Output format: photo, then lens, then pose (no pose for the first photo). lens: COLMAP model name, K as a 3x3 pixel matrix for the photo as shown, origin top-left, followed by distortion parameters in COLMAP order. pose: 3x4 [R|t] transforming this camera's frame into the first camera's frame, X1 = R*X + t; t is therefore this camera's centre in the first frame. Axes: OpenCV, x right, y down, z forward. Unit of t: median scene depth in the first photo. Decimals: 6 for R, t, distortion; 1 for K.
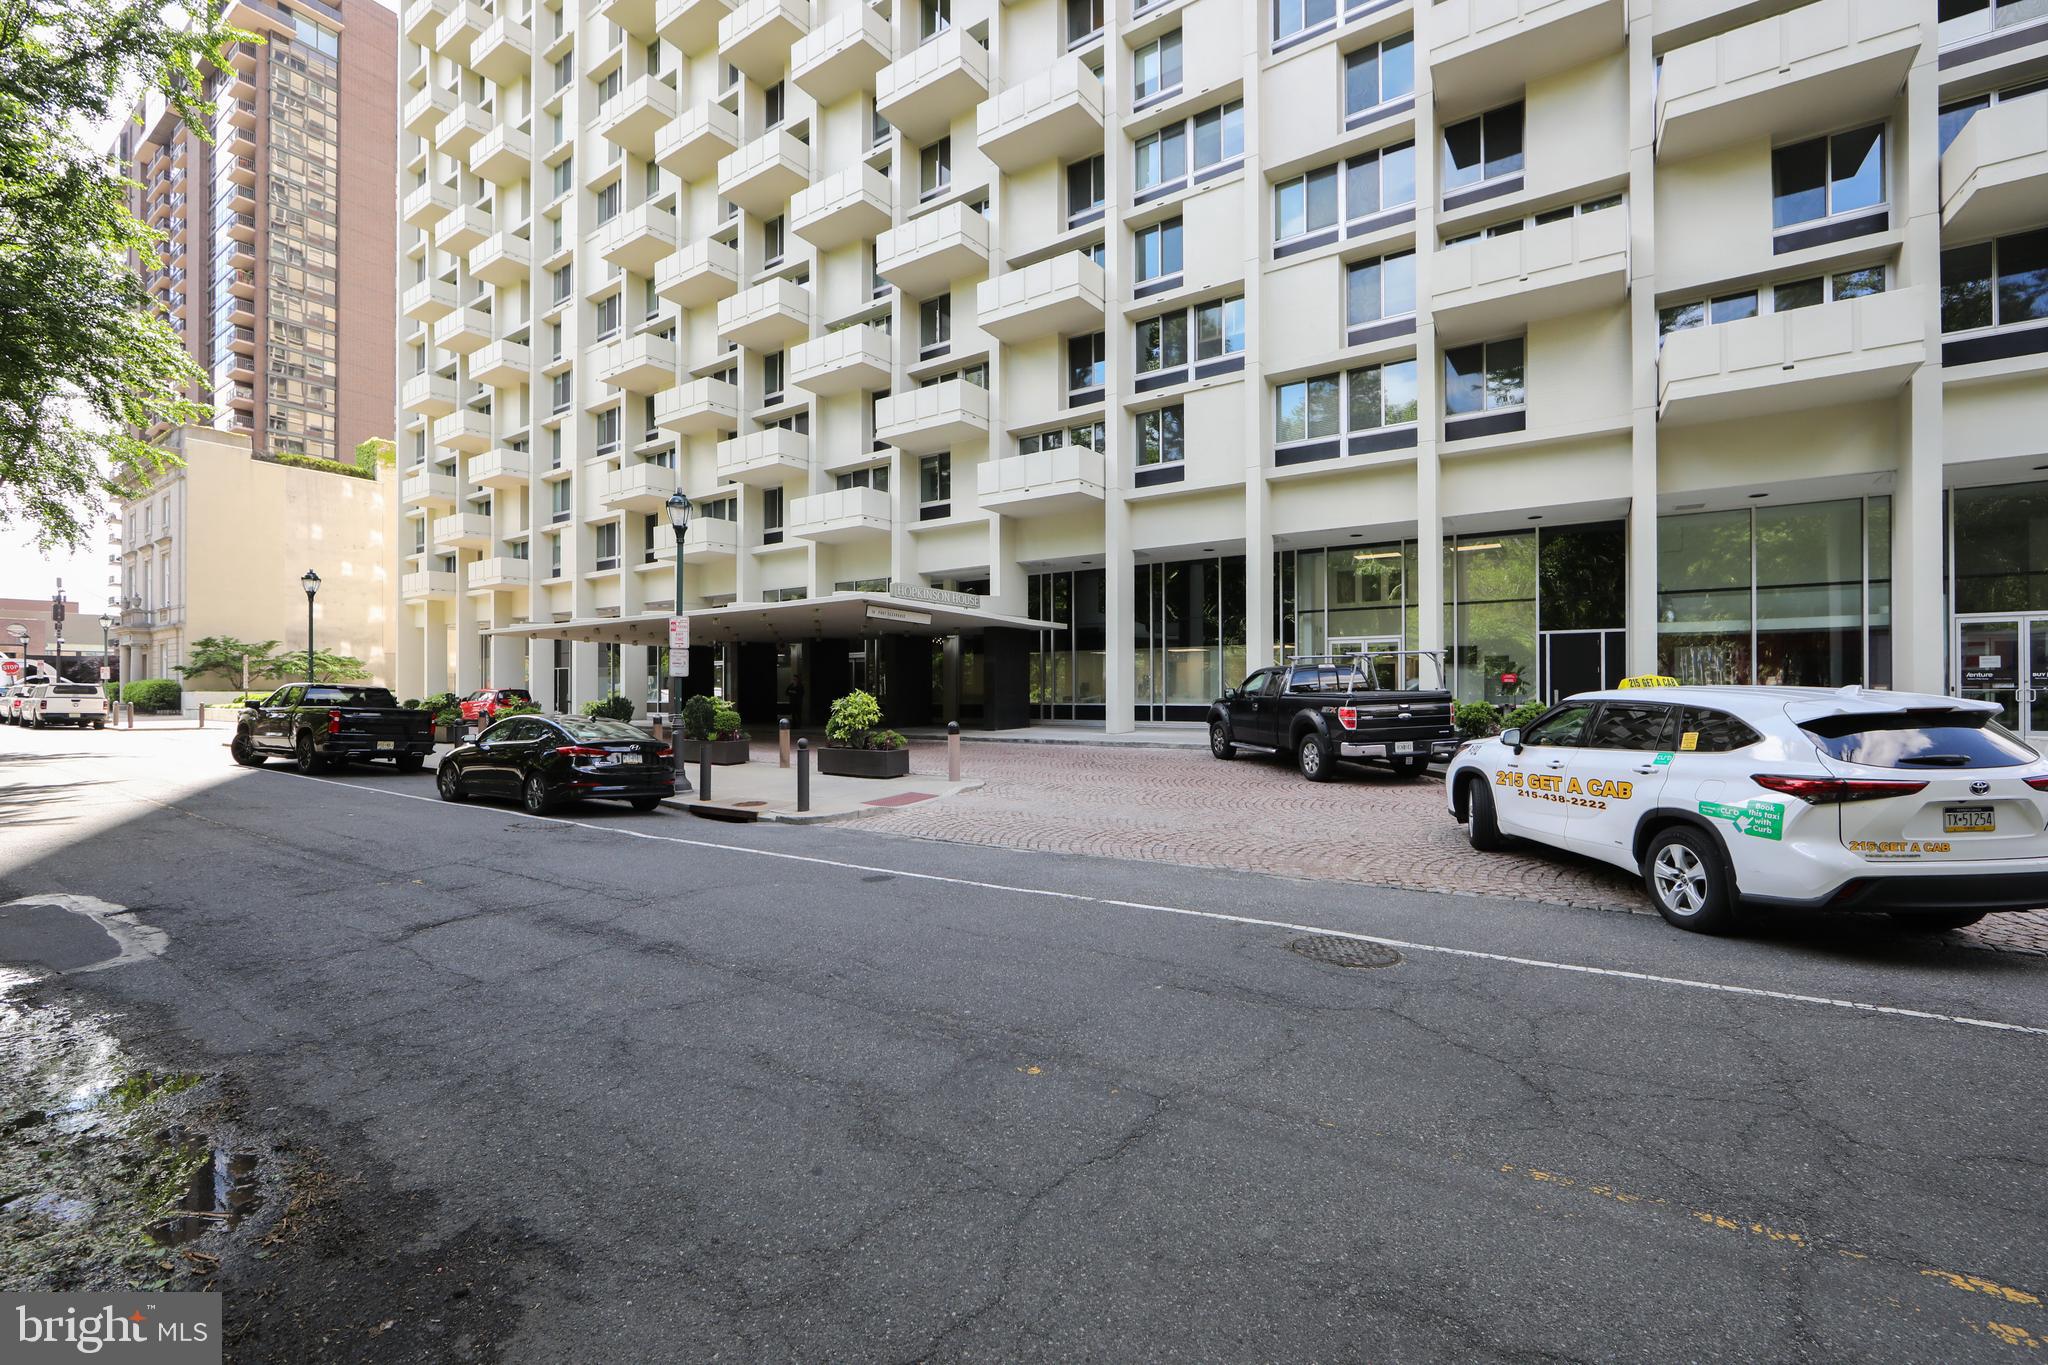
lens RADIAL K [[855.4, 0, 1028.7], [0, 855.4, 683.2], [0, 0, 1]] dist [-0.008188, 0.000643]
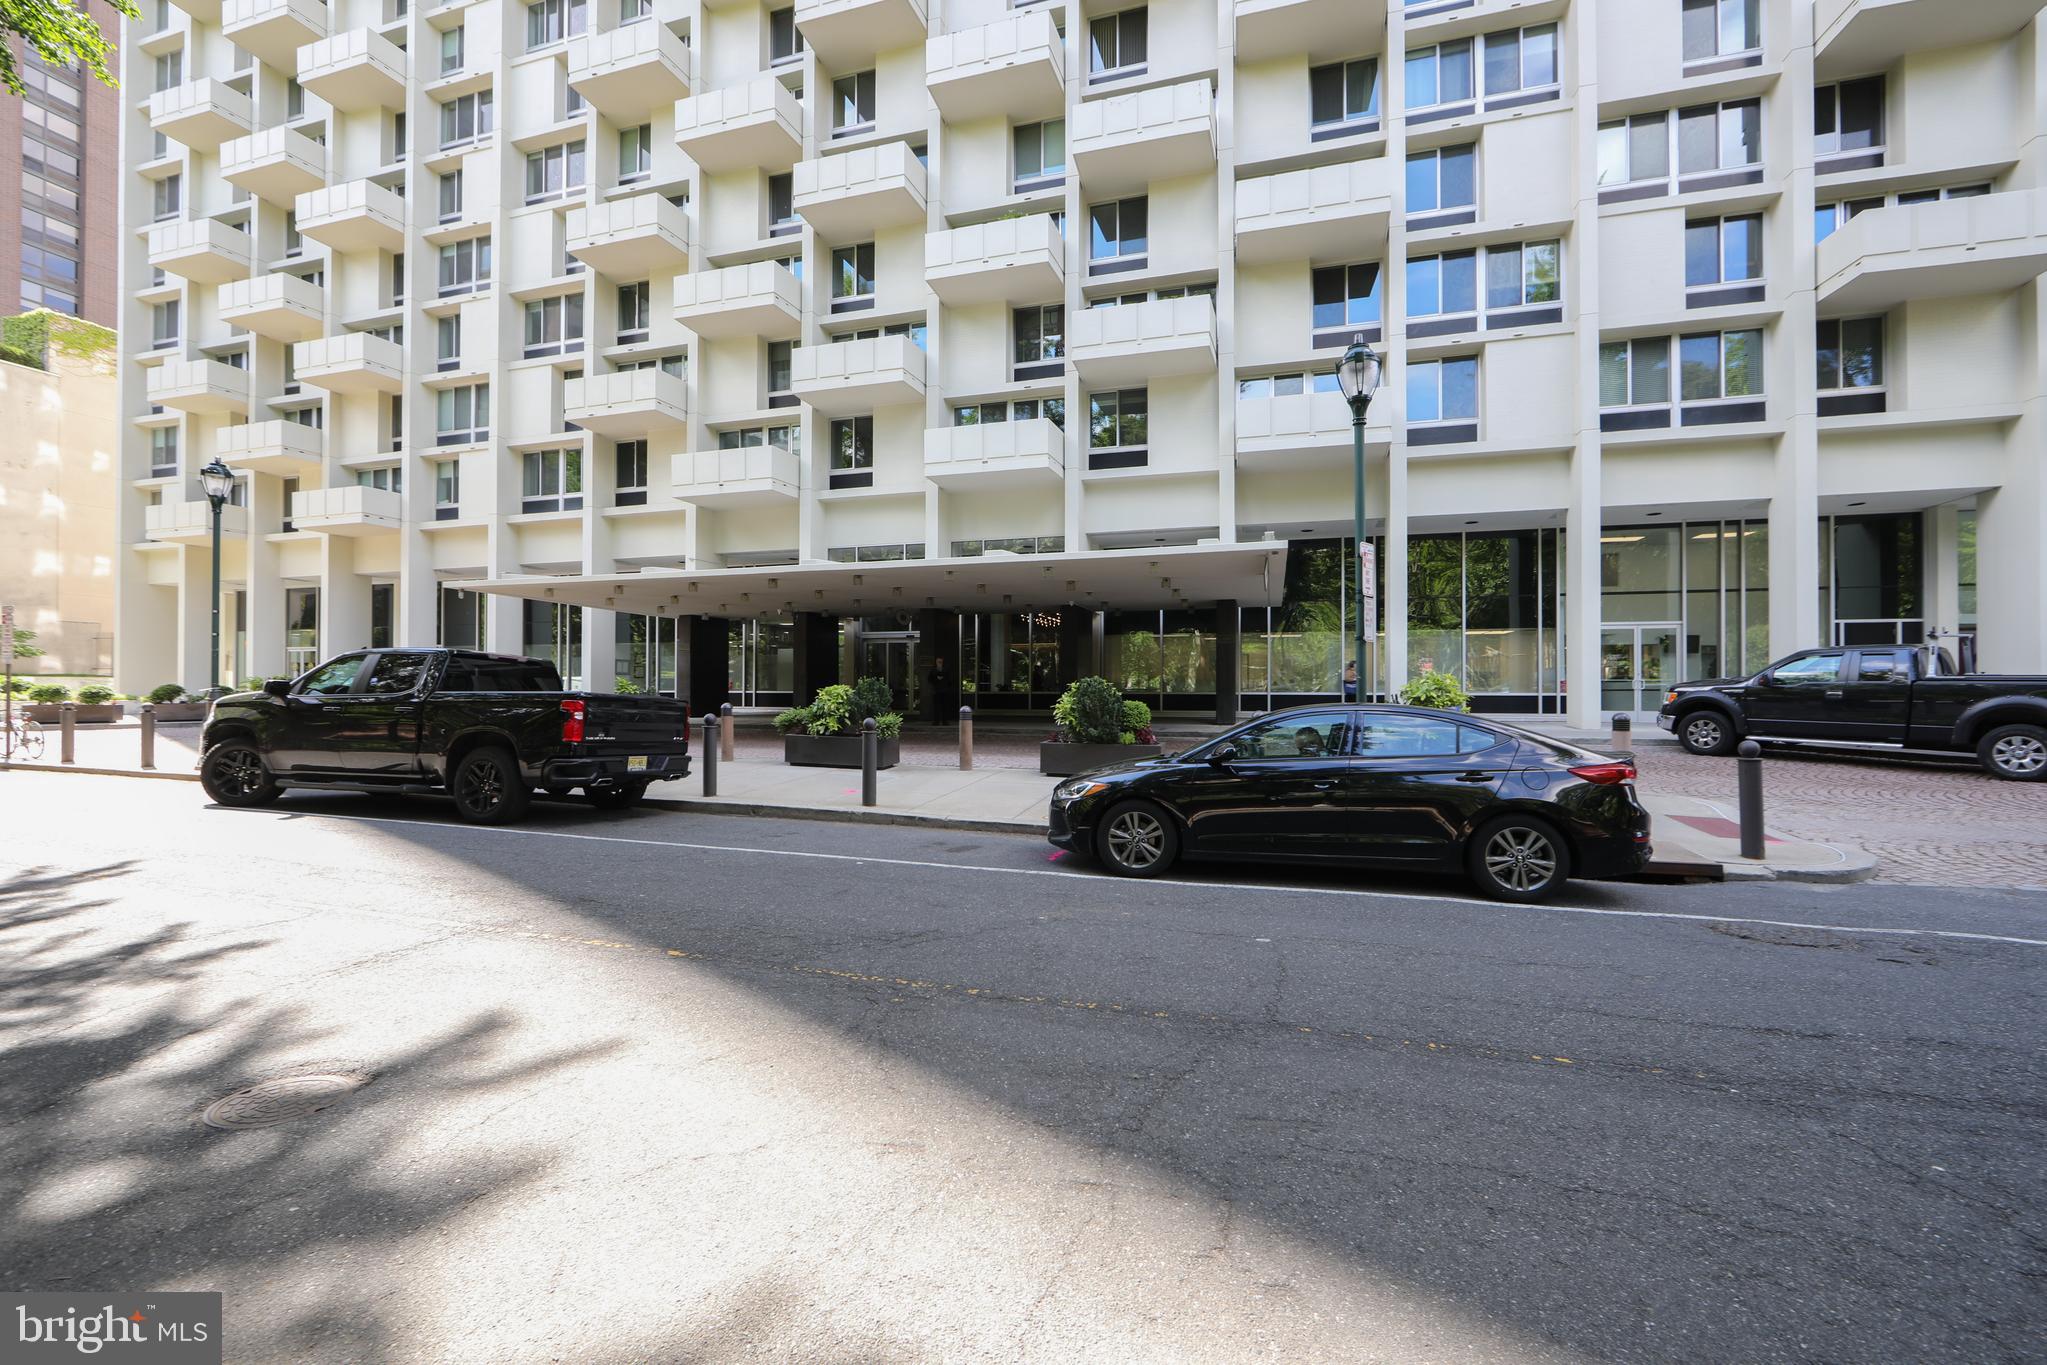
lens RADIAL K [[806.0, 0, 1022.9], [0, 806.0, 670.0], [0, 0, 1]] dist [-0.006611, 0.001000]
pose [[0.952586, 0.007141, 0.304185, -0.392345], [-0.006294, 0.999973, -0.003766, 0.005408], [-0.304204, 0.001673, 0.952606, 0.262563]]
